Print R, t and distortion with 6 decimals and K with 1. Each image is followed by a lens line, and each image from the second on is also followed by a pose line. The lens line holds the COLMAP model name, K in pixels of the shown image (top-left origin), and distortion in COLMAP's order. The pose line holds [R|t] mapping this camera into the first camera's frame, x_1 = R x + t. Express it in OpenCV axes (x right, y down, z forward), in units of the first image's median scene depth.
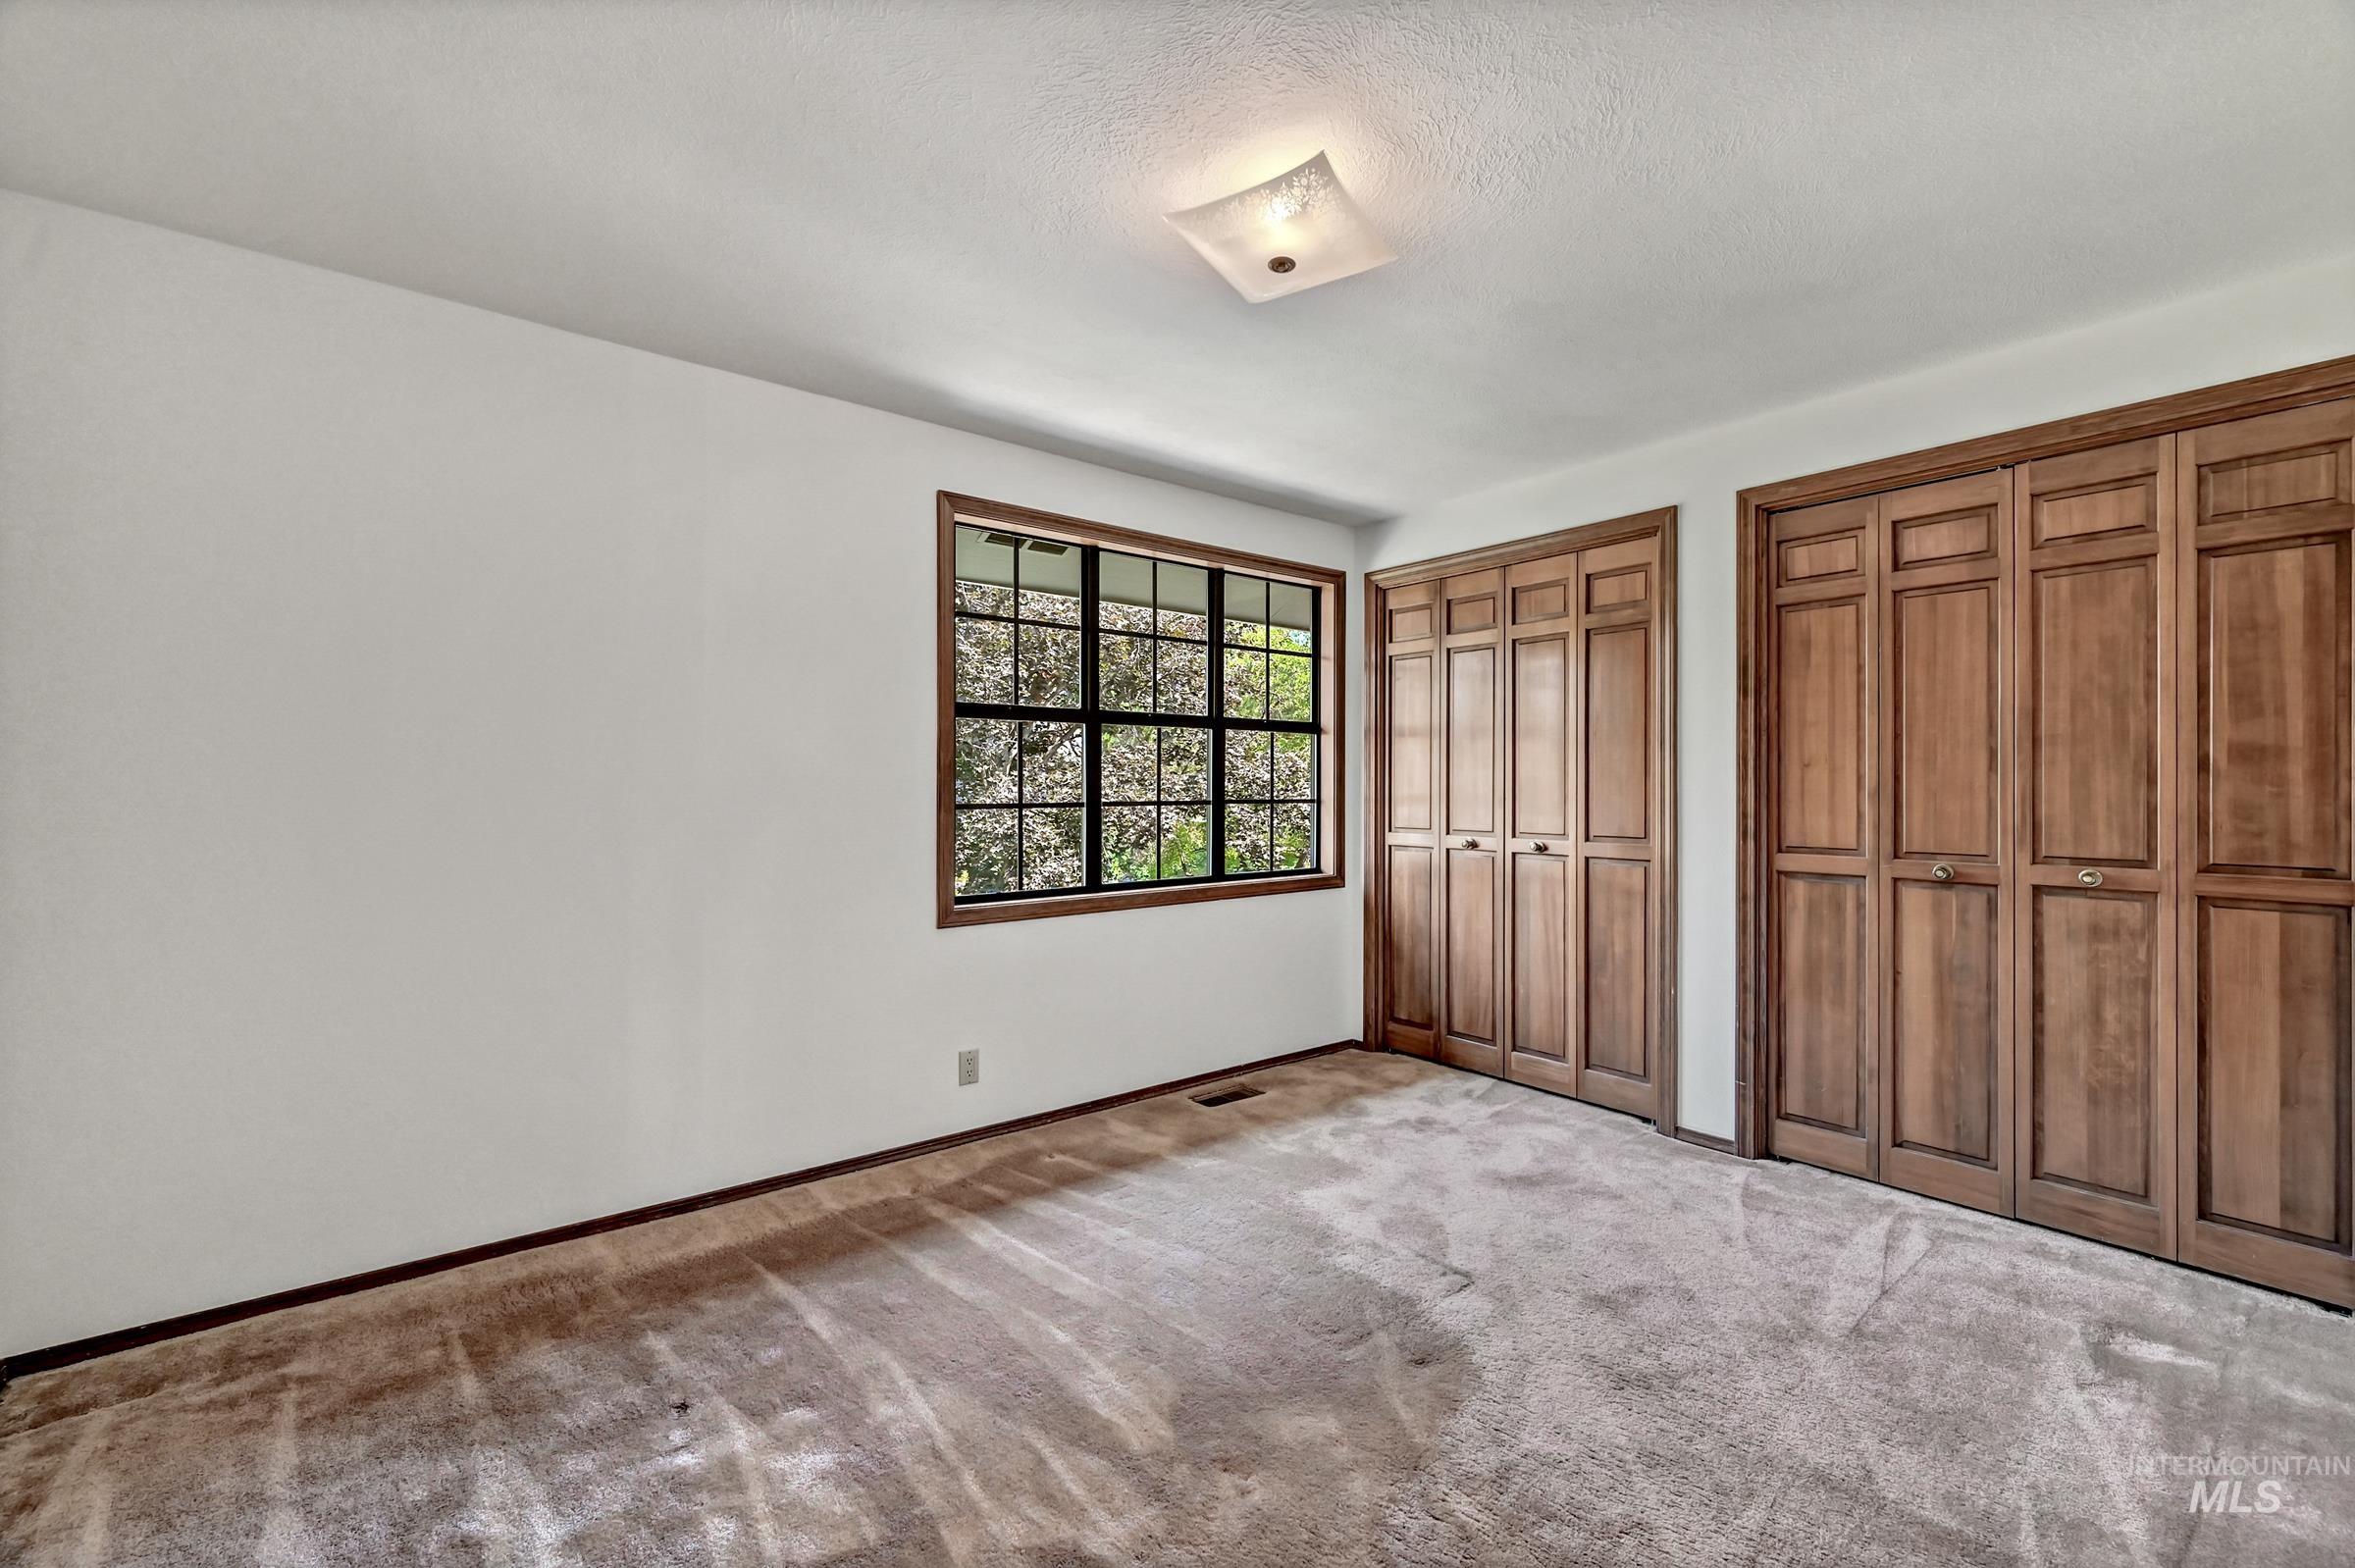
lens RADIAL K [[959.7, 0, 1192.1], [0, 959.7, 781.3], [0, 0, 1]] dist [0.001655, 0.000892]
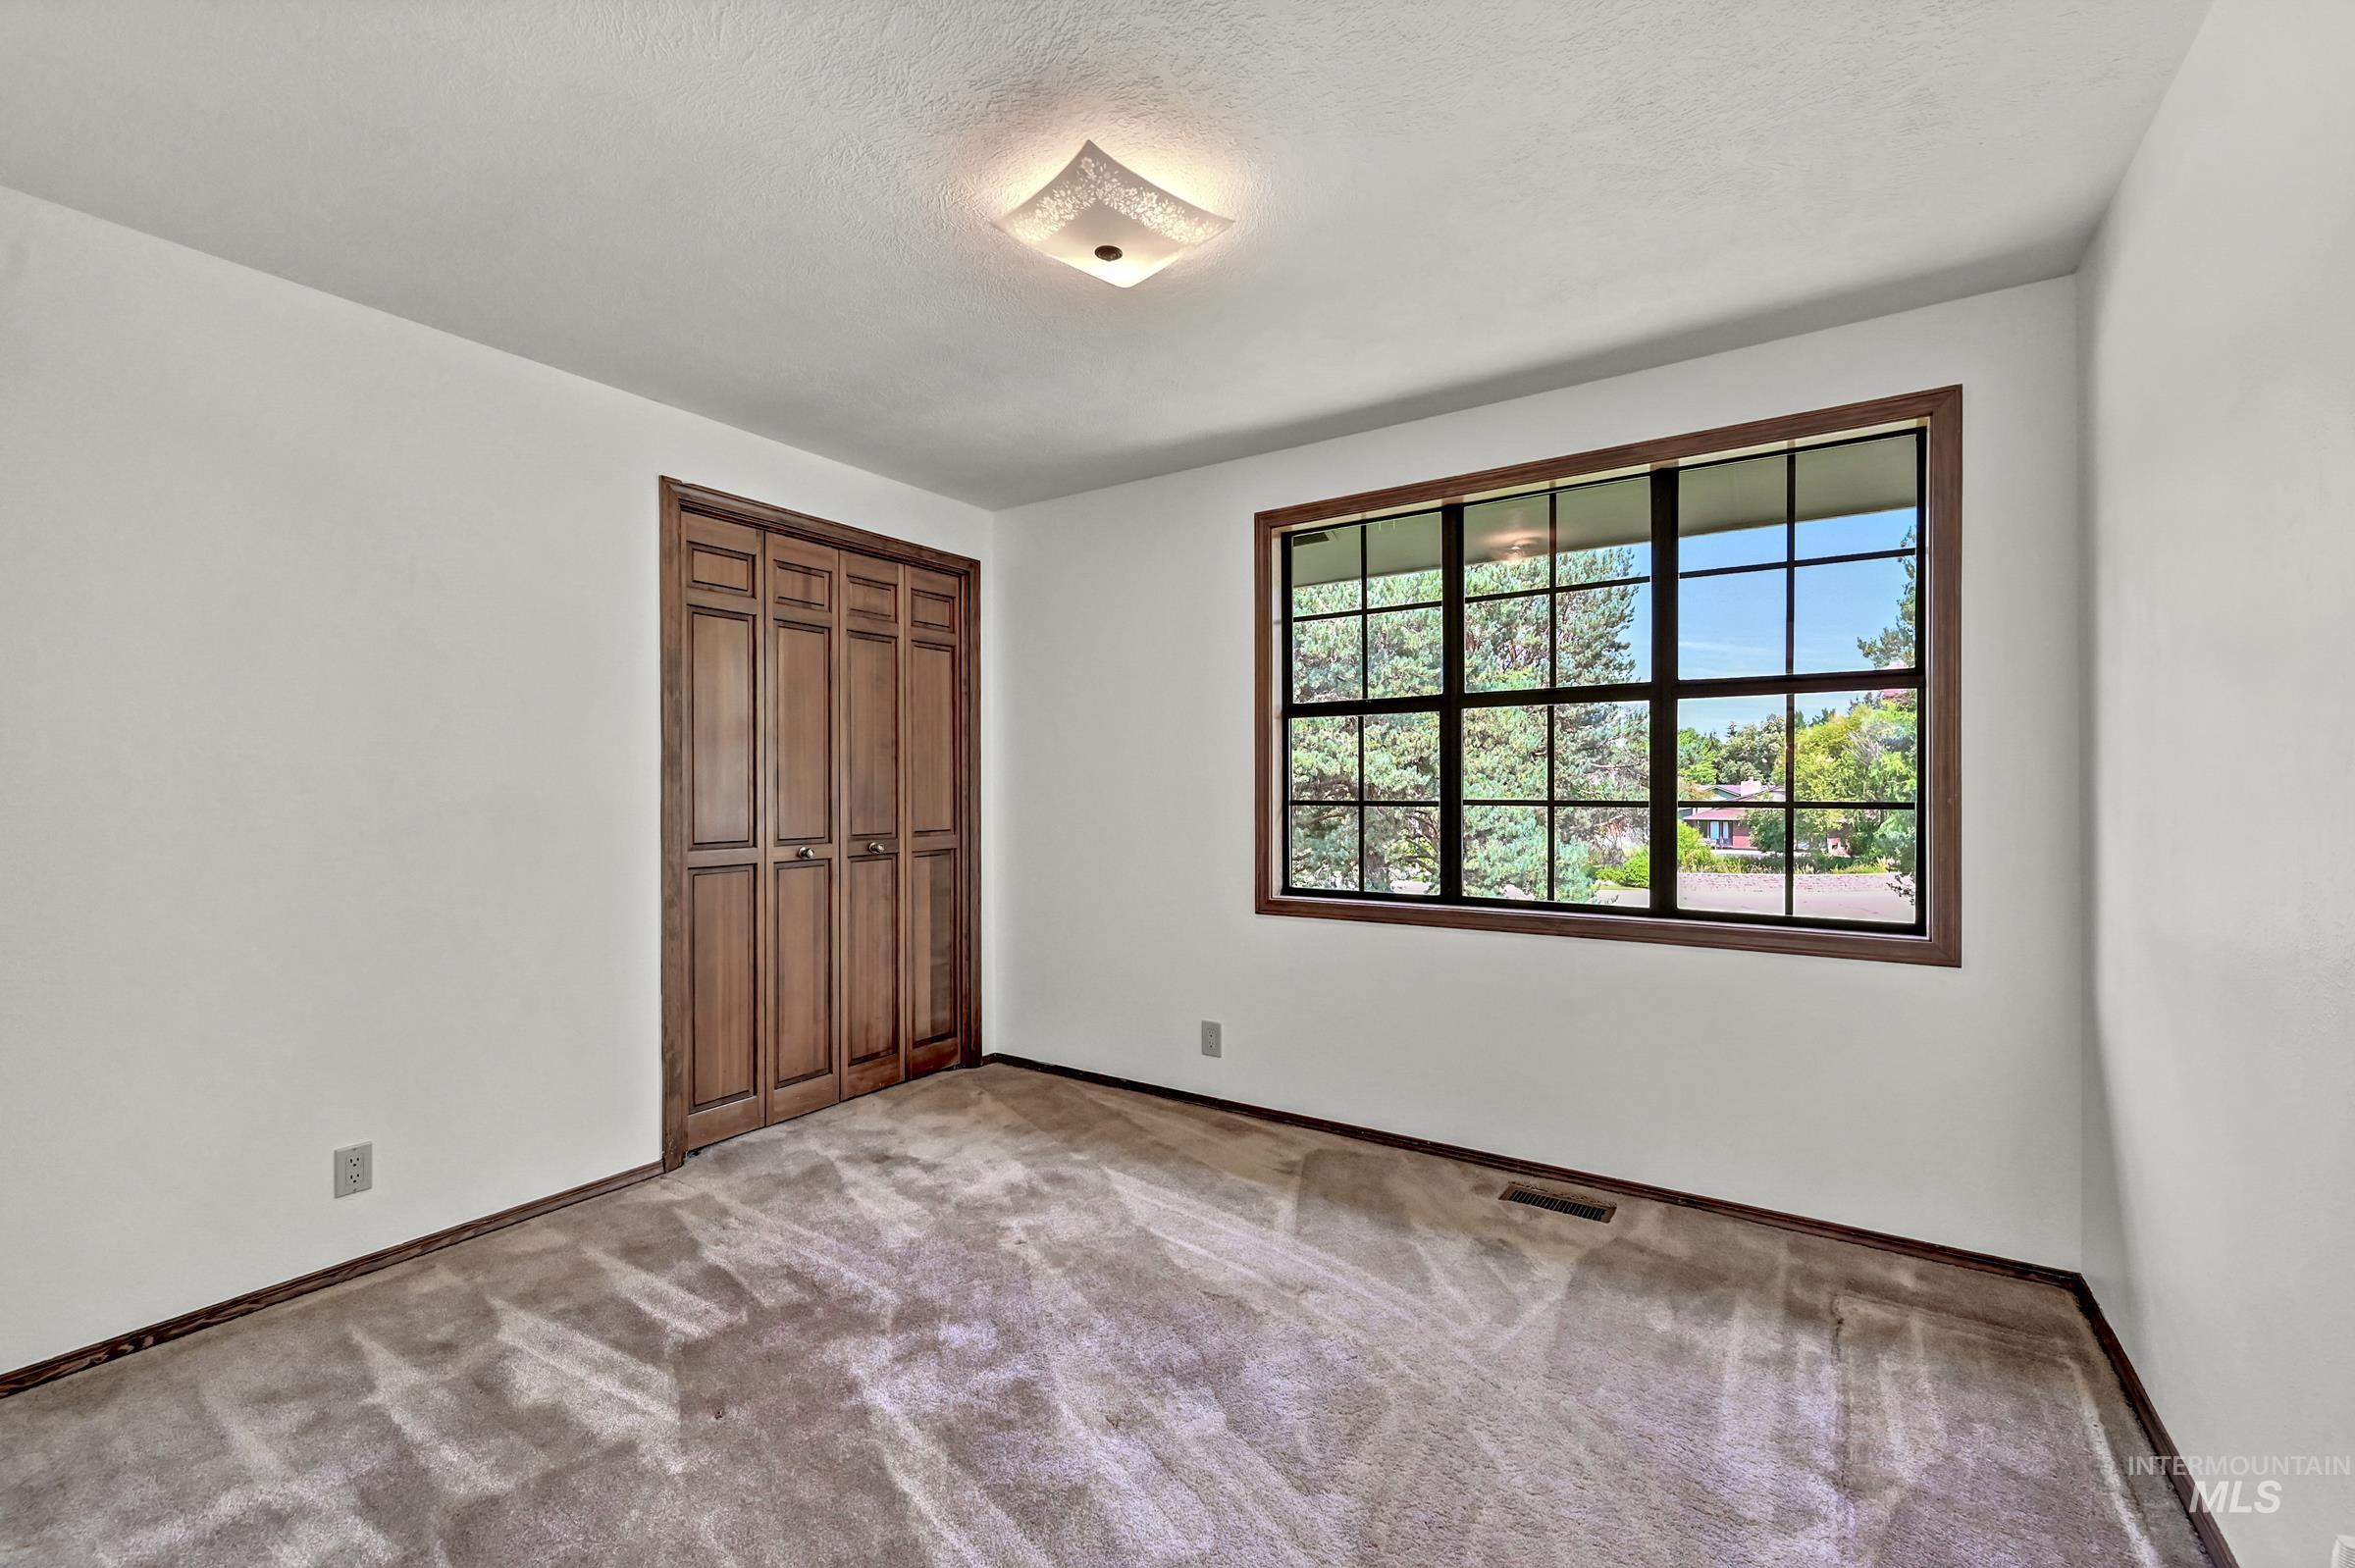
lens RADIAL K [[959.7, 0, 1175.9], [0, 959.7, 779.5], [0, 0, 1]] dist [0.001655, 0.000892]
pose [[0.320272, -0.004326, -0.947316, 0.639614], [0.011160, 0.999937, -0.000794, 0.000304], [0.947260, -0.010318, 0.320300, 0.491372]]
